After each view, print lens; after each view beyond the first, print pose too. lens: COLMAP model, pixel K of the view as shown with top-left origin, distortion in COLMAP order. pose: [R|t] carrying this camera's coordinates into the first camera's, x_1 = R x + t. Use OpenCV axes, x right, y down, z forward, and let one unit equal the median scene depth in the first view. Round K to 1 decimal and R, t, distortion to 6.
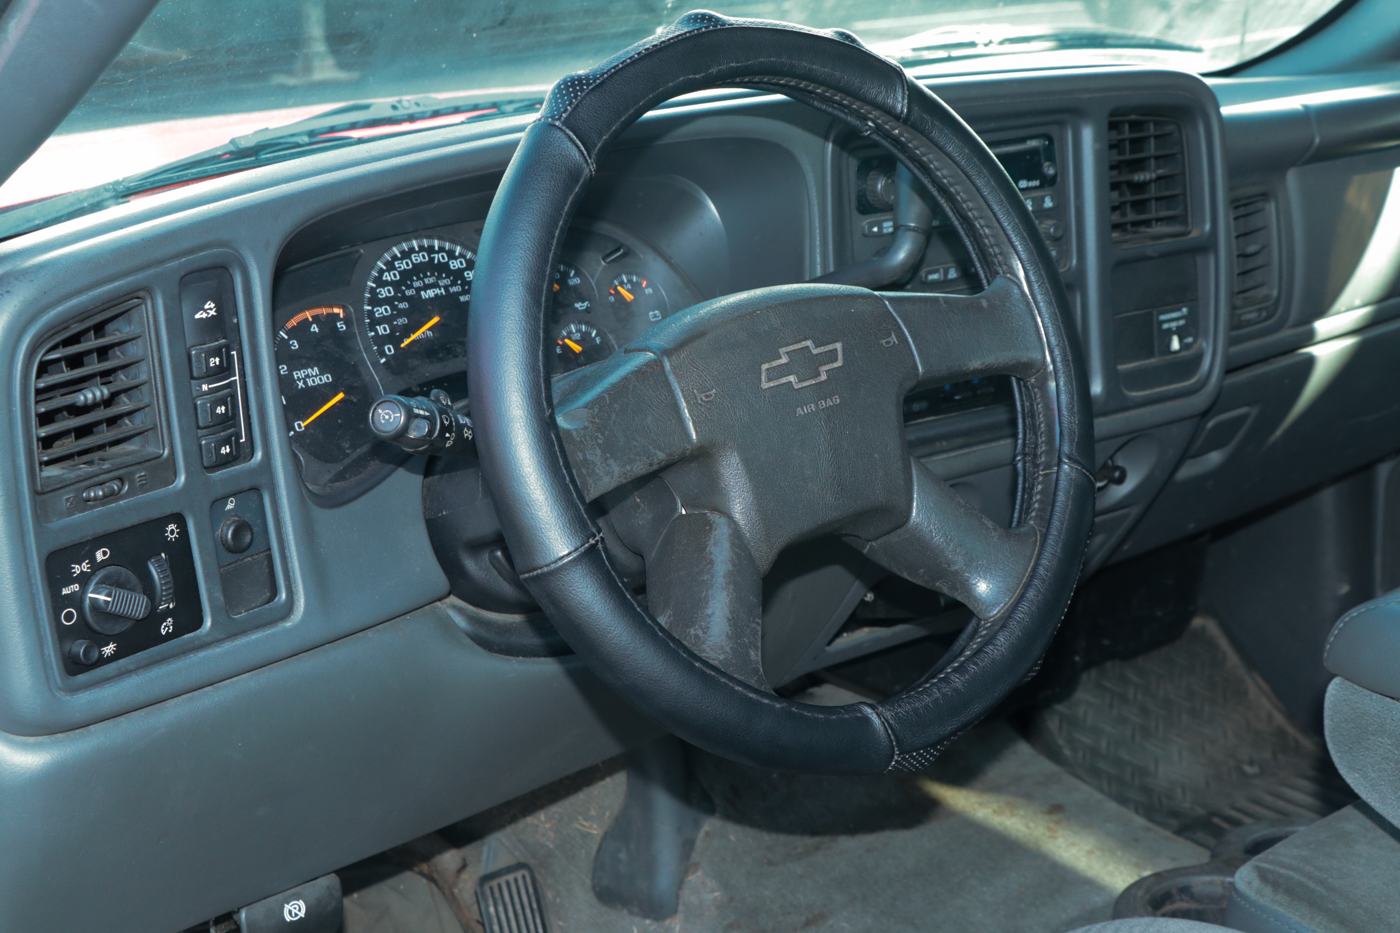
lens RADIAL K [[2279.7, 0, 700.0], [0, 2279.7, 466.5], [0, 0, 1]] dist [0.116128, 0.072998]
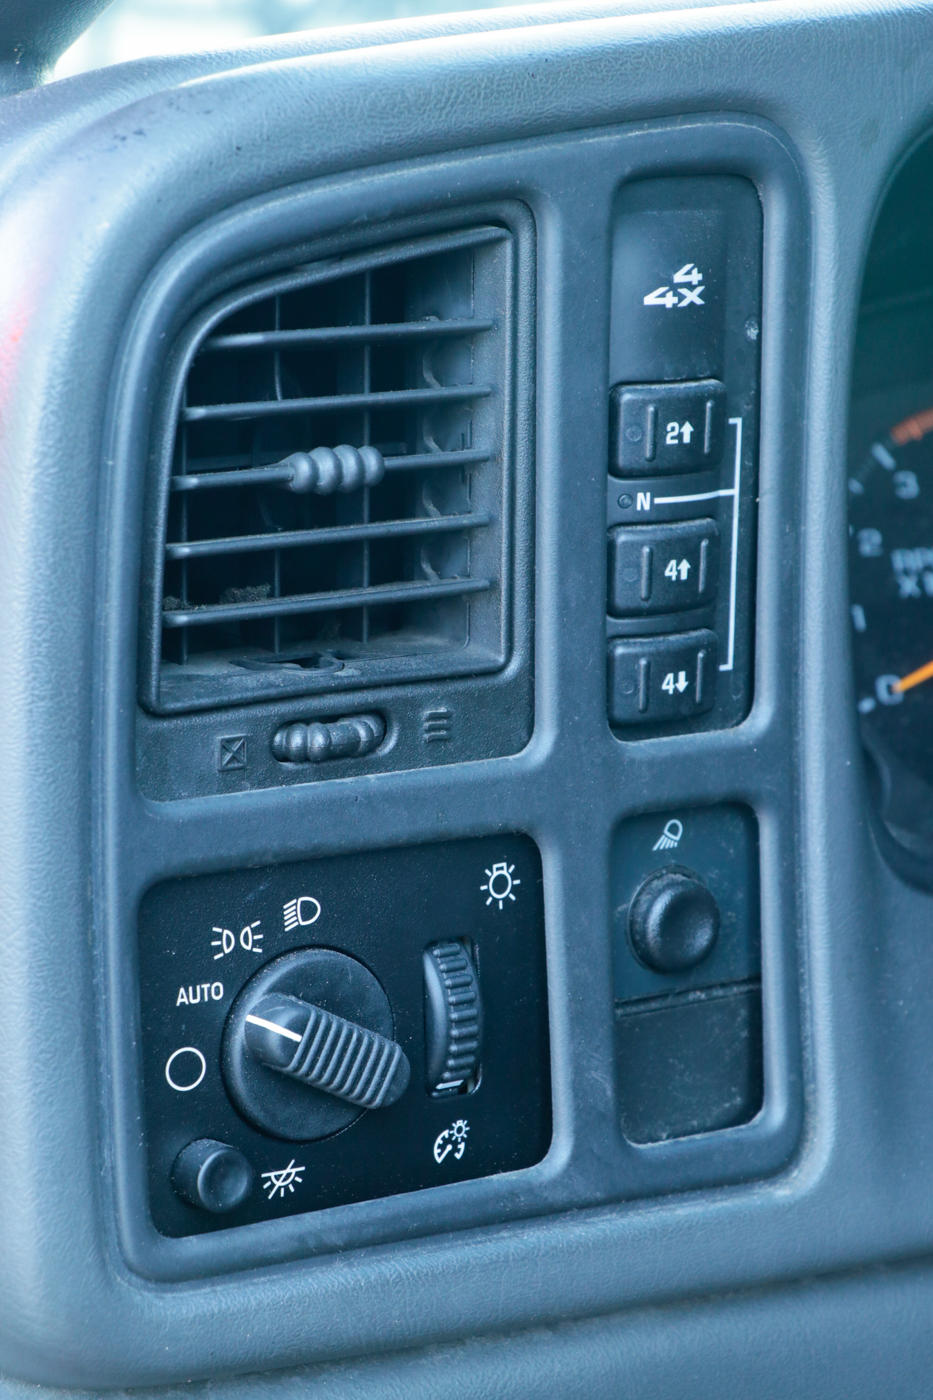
lens RADIAL K [[4040.9, 0, 466.5], [0, 4040.9, 700.0], [0, 0, 1]] dist [0.331100, 0.724629]
pose [[0.950823, 0.125391, -0.283217, -0.058122], [-0.142862, 0.988859, -0.041813, 0.027439], [0.274819, 0.080218, 0.958144, 0.385883]]
